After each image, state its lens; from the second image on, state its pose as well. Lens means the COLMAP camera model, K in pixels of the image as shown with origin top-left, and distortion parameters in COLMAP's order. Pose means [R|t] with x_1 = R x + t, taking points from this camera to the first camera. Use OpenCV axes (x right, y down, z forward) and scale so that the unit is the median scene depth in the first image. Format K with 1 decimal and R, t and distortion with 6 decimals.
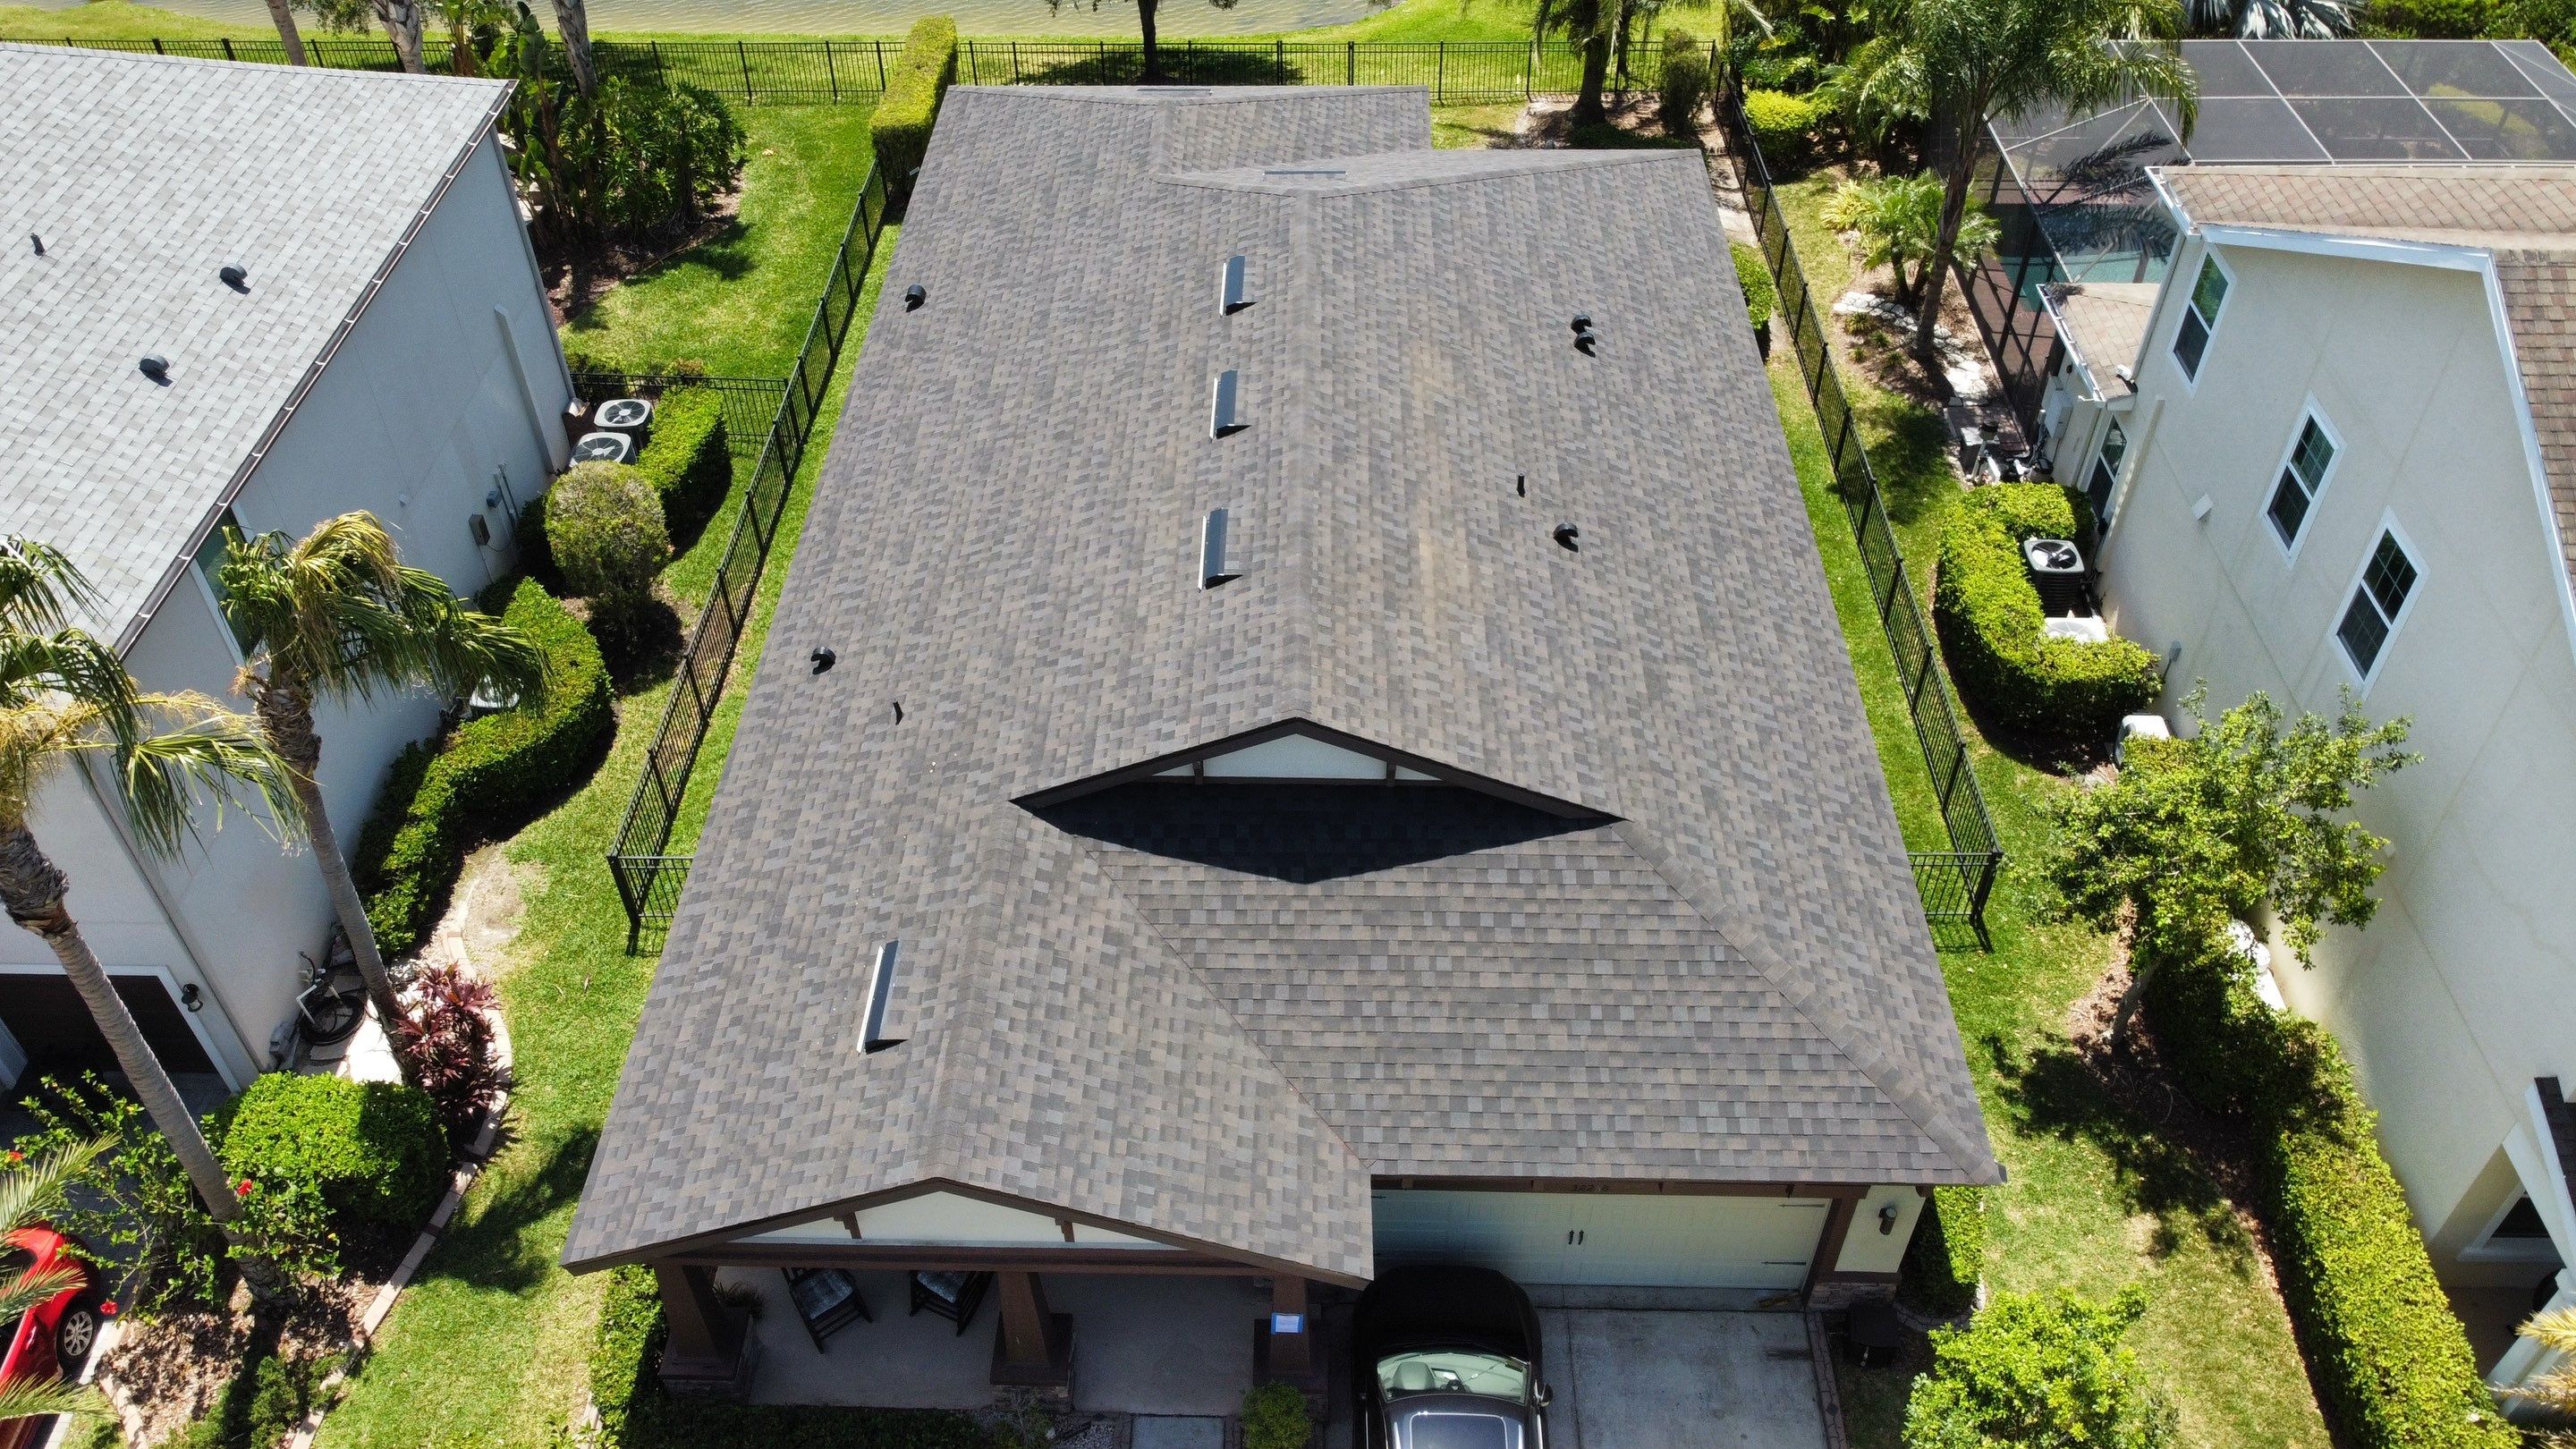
lens RADIAL K [[1958.5, 0, 1246.3], [0, 1958.5, 705.2], [0, 0, 1]] dist [0.016512, -0.031709]
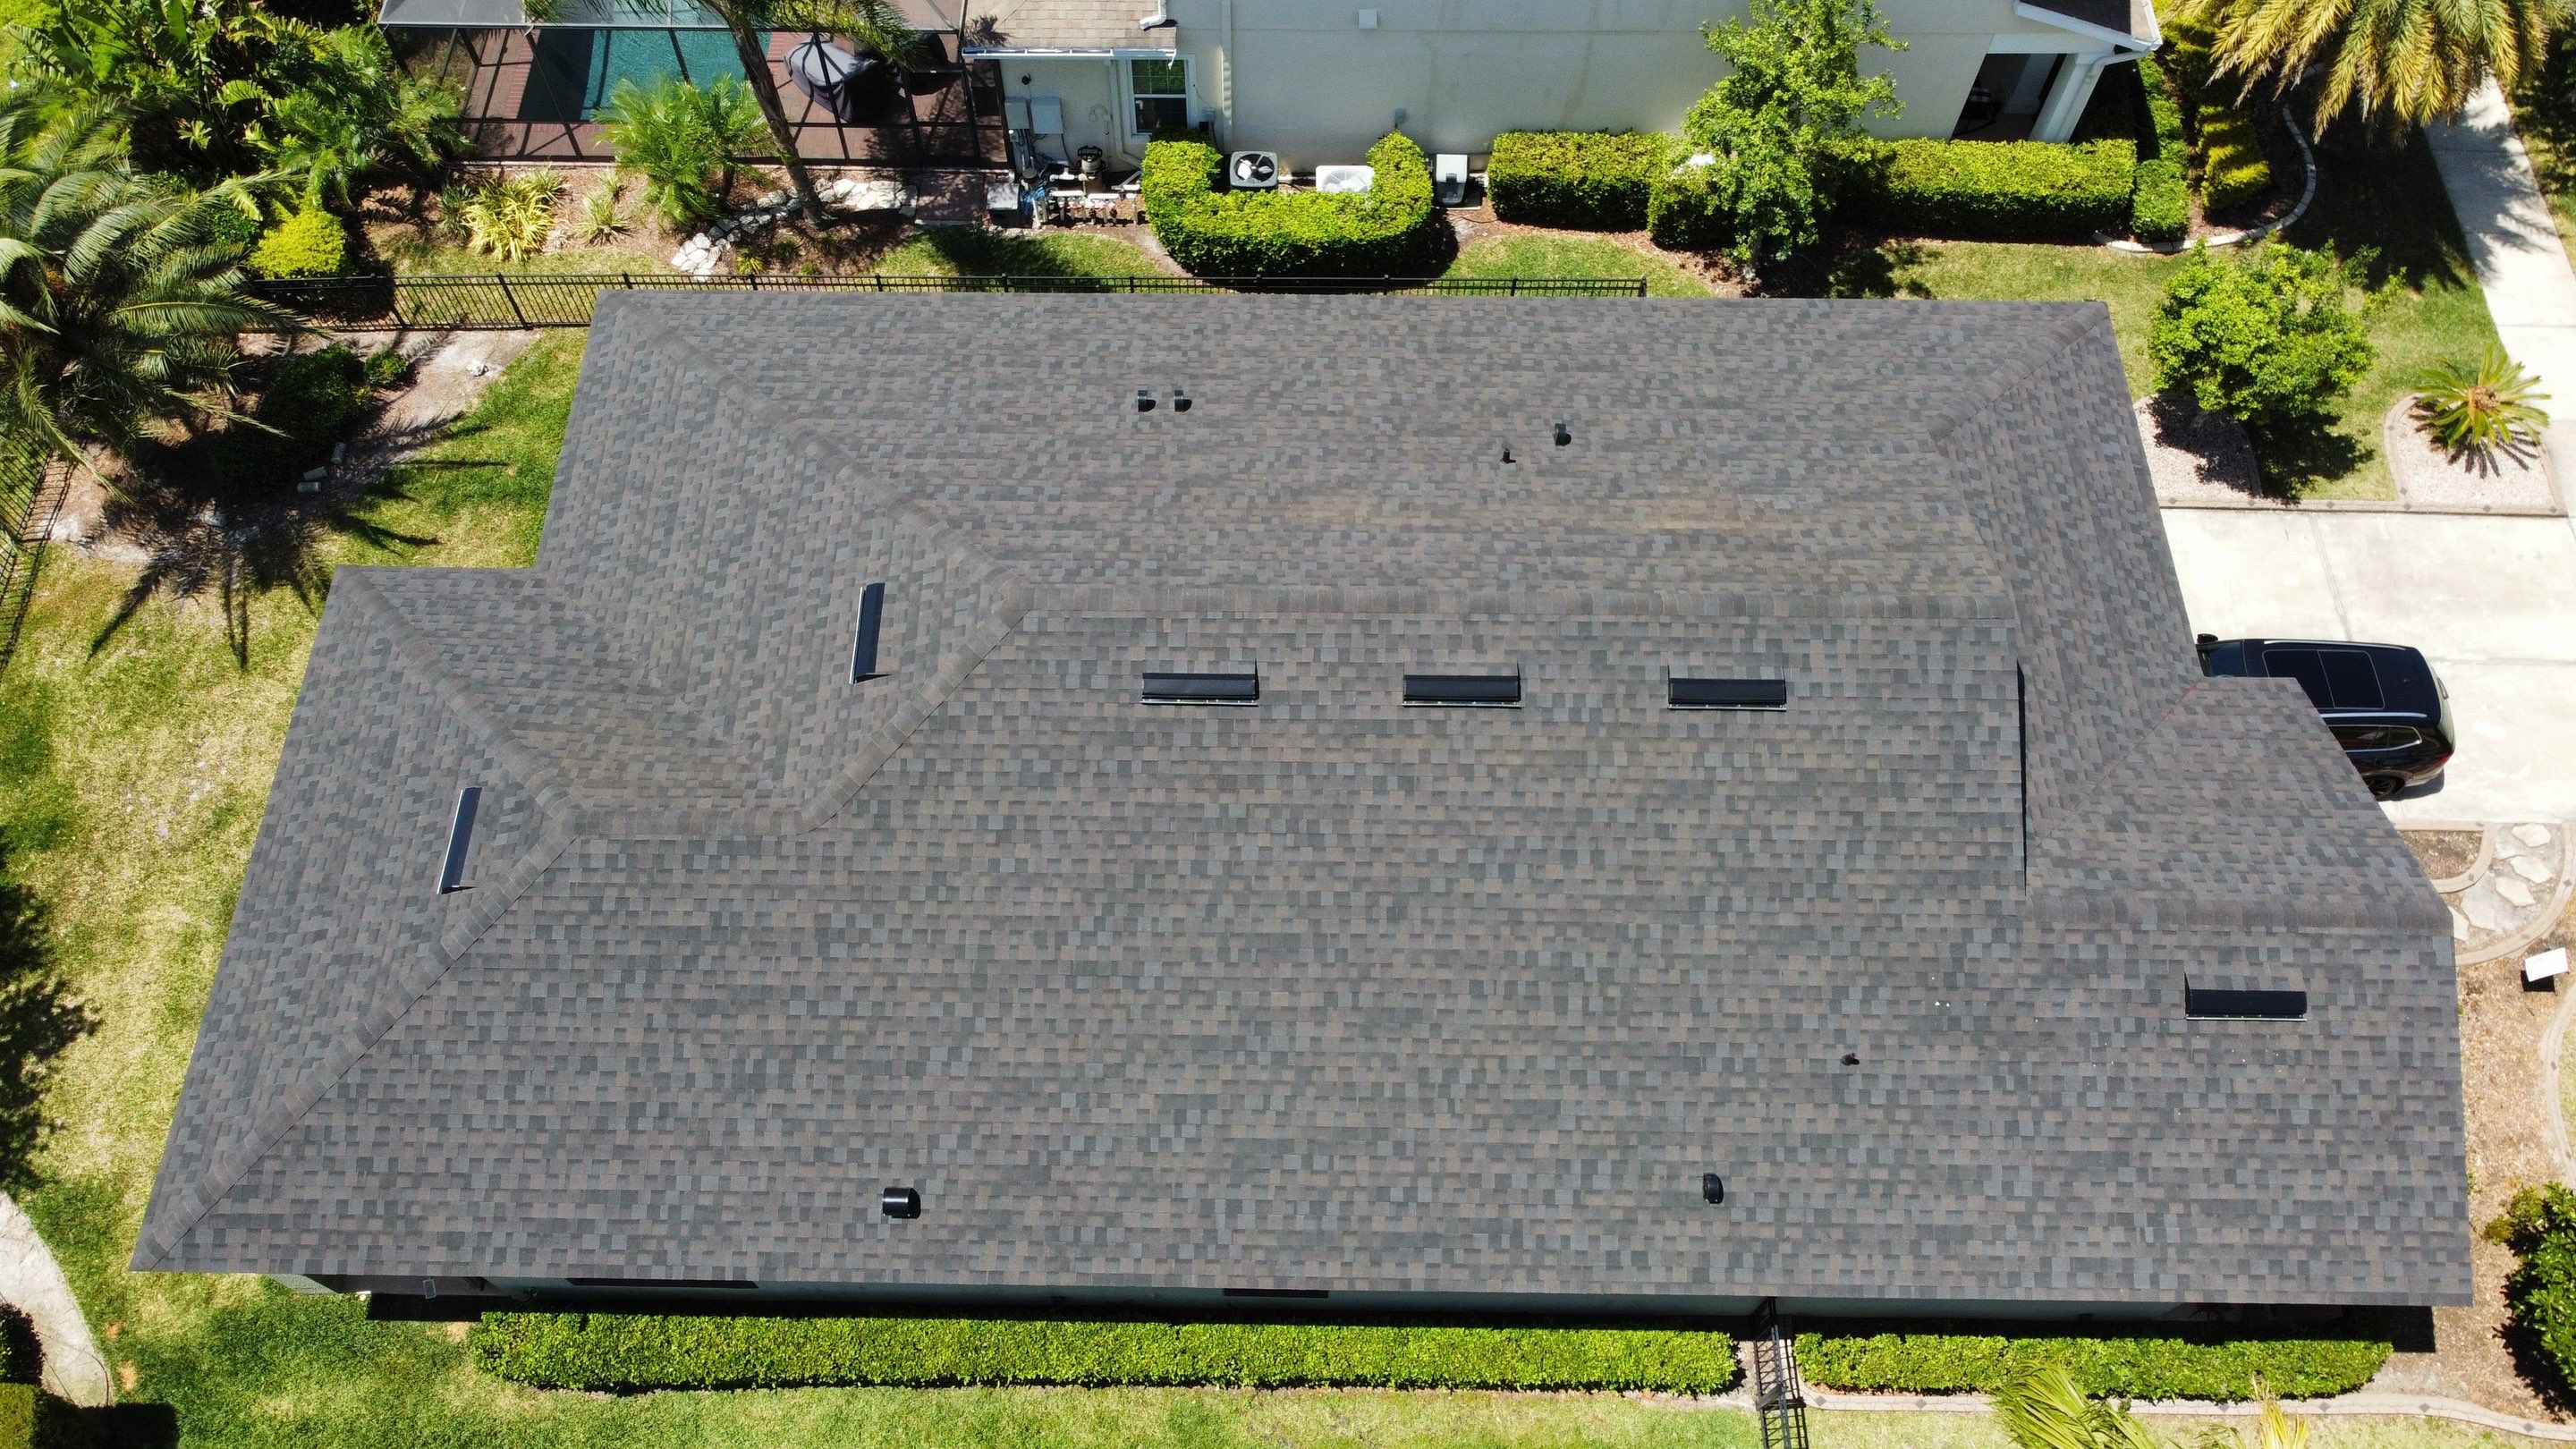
lens RADIAL K [[1958.5, 0, 1263.9], [0, 1958.5, 697.6], [0, 0, 1]] dist [0.016512, -0.031709]
pose [[-0.020254, -0.862333, 0.505937, -0.480729], [0.679769, 0.359201, 0.639444, -0.816997], [-0.733147, 0.356871, 0.578912, 0.585448]]
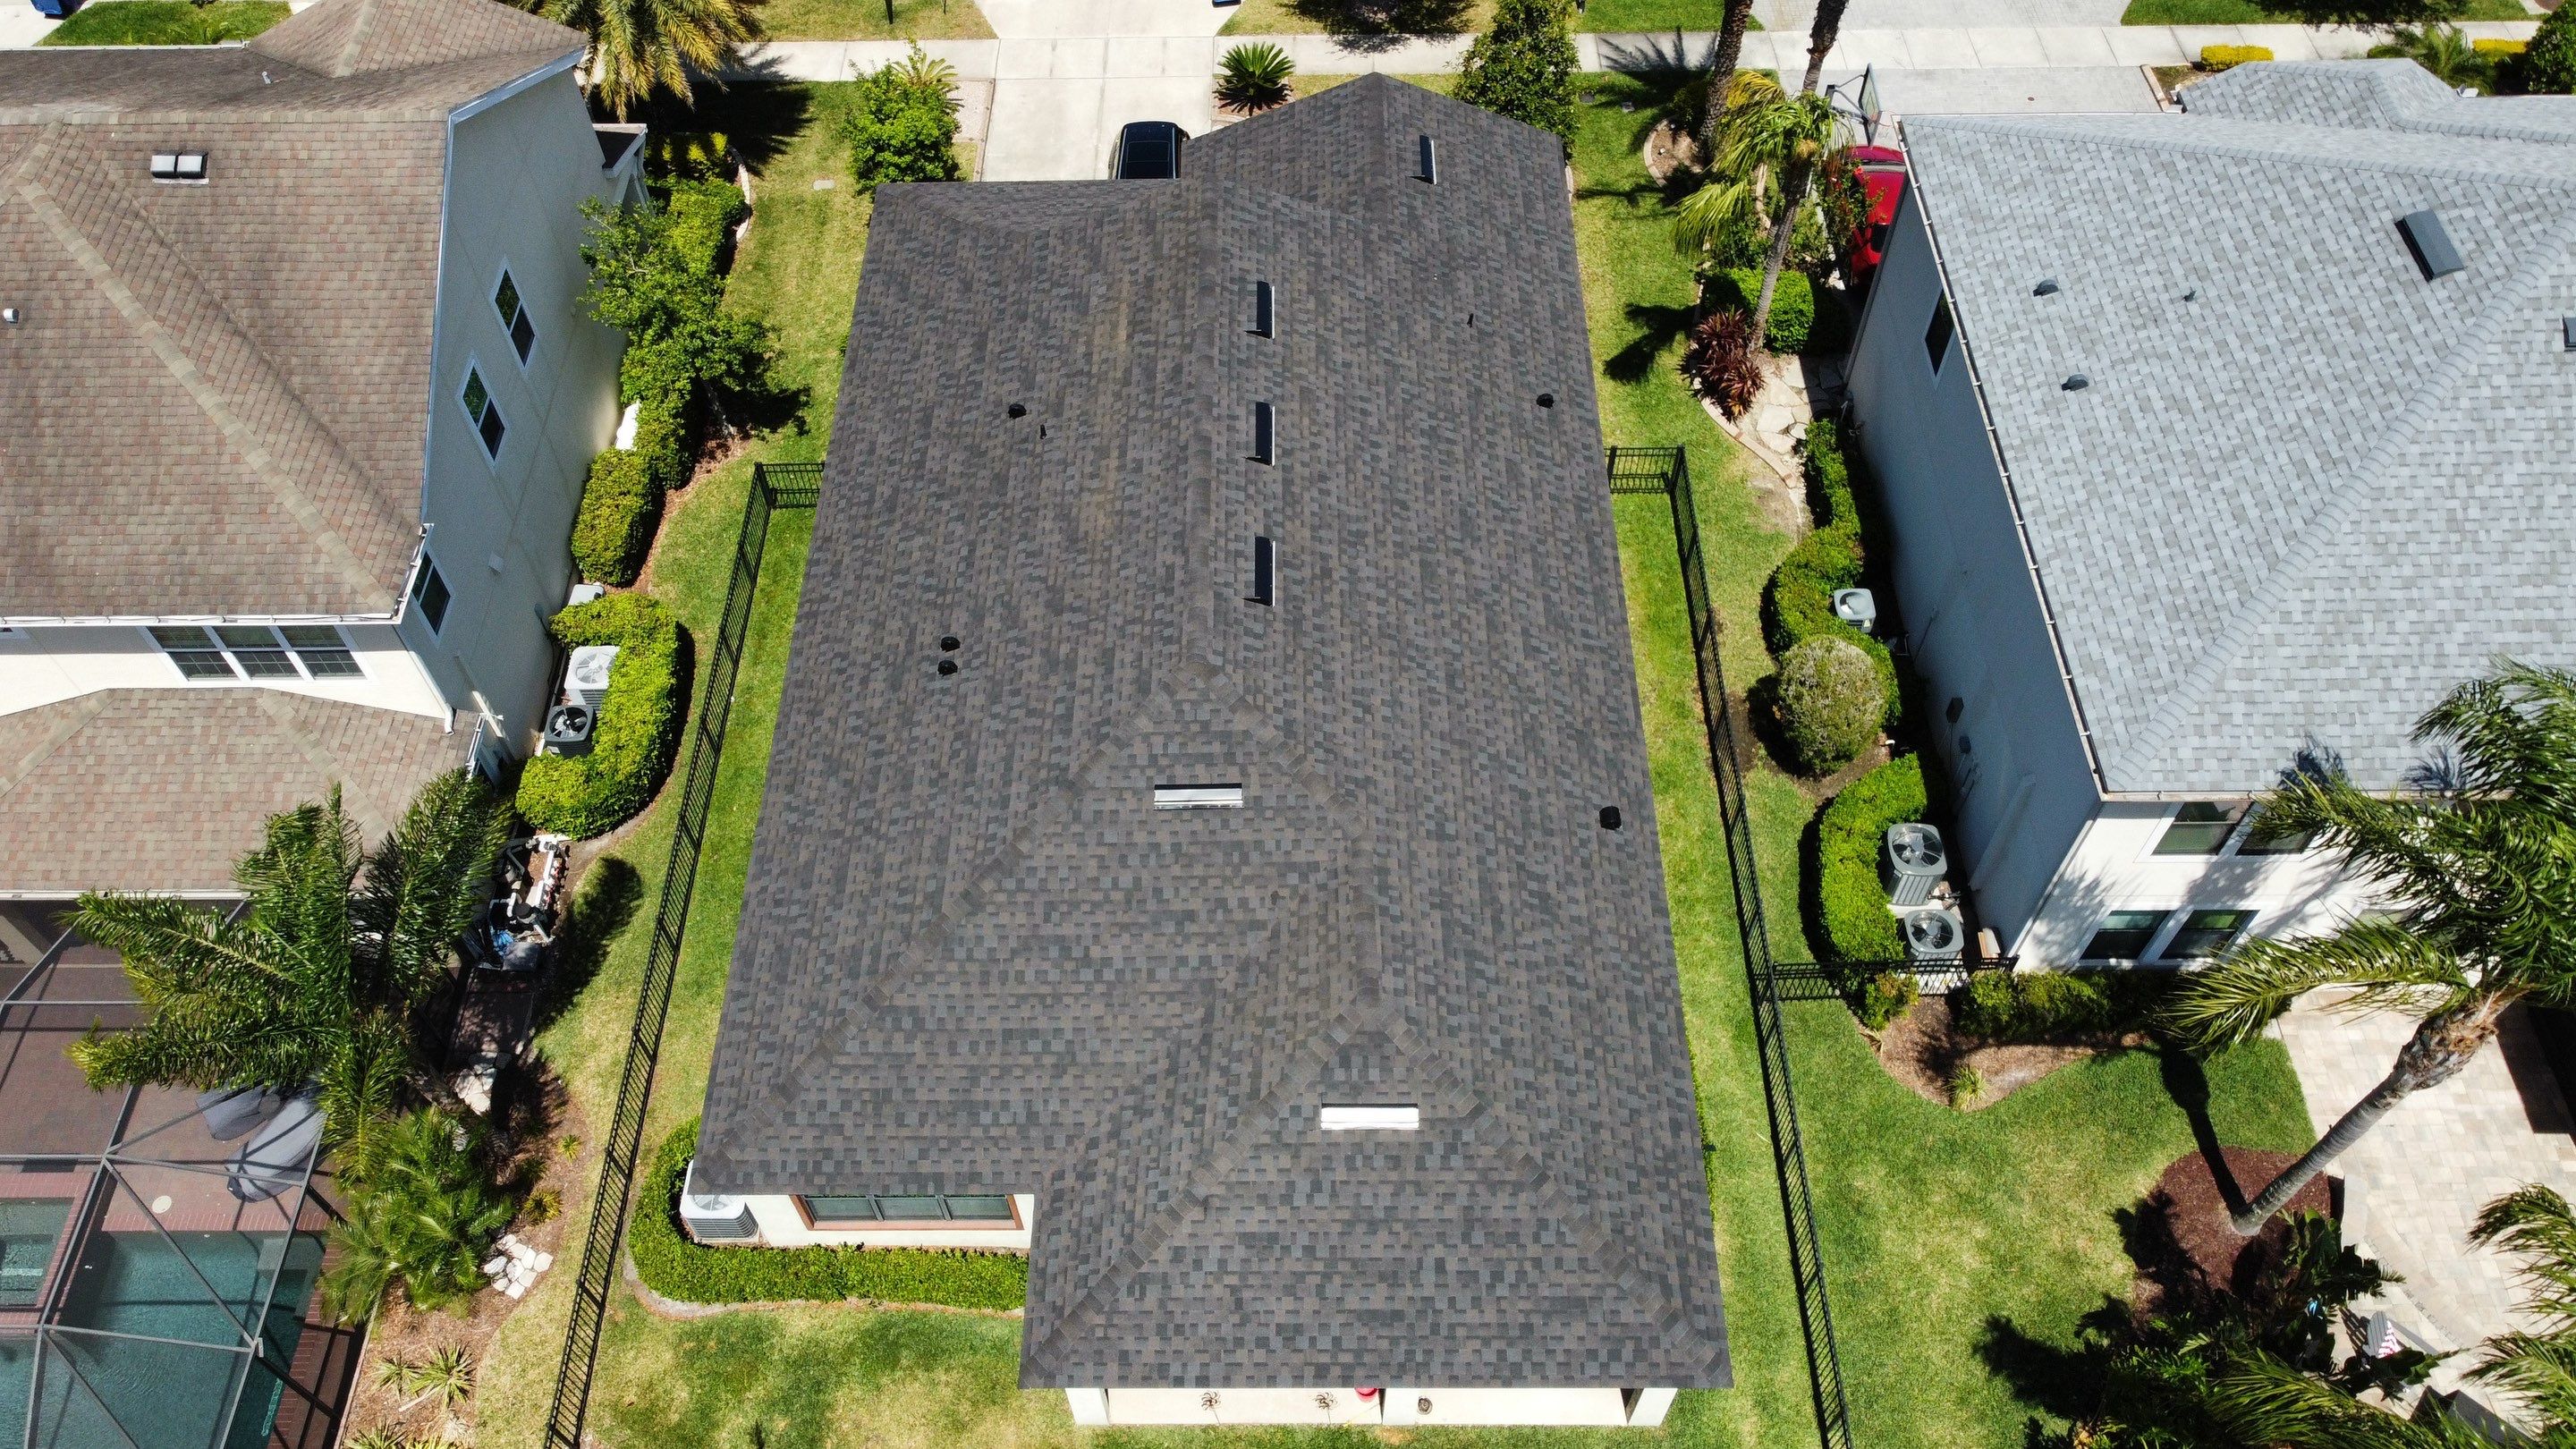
lens RADIAL K [[1958.5, 0, 1252.6], [0, 1958.5, 665.6], [0, 0, 1]] dist [0.016512, -0.031709]
pose [[-0.998809, 0.046370, 0.015177, -0.016095], [0.010896, -0.091226, 0.995771, -1.519337], [0.047558, 0.994750, 0.090612, 1.088685]]
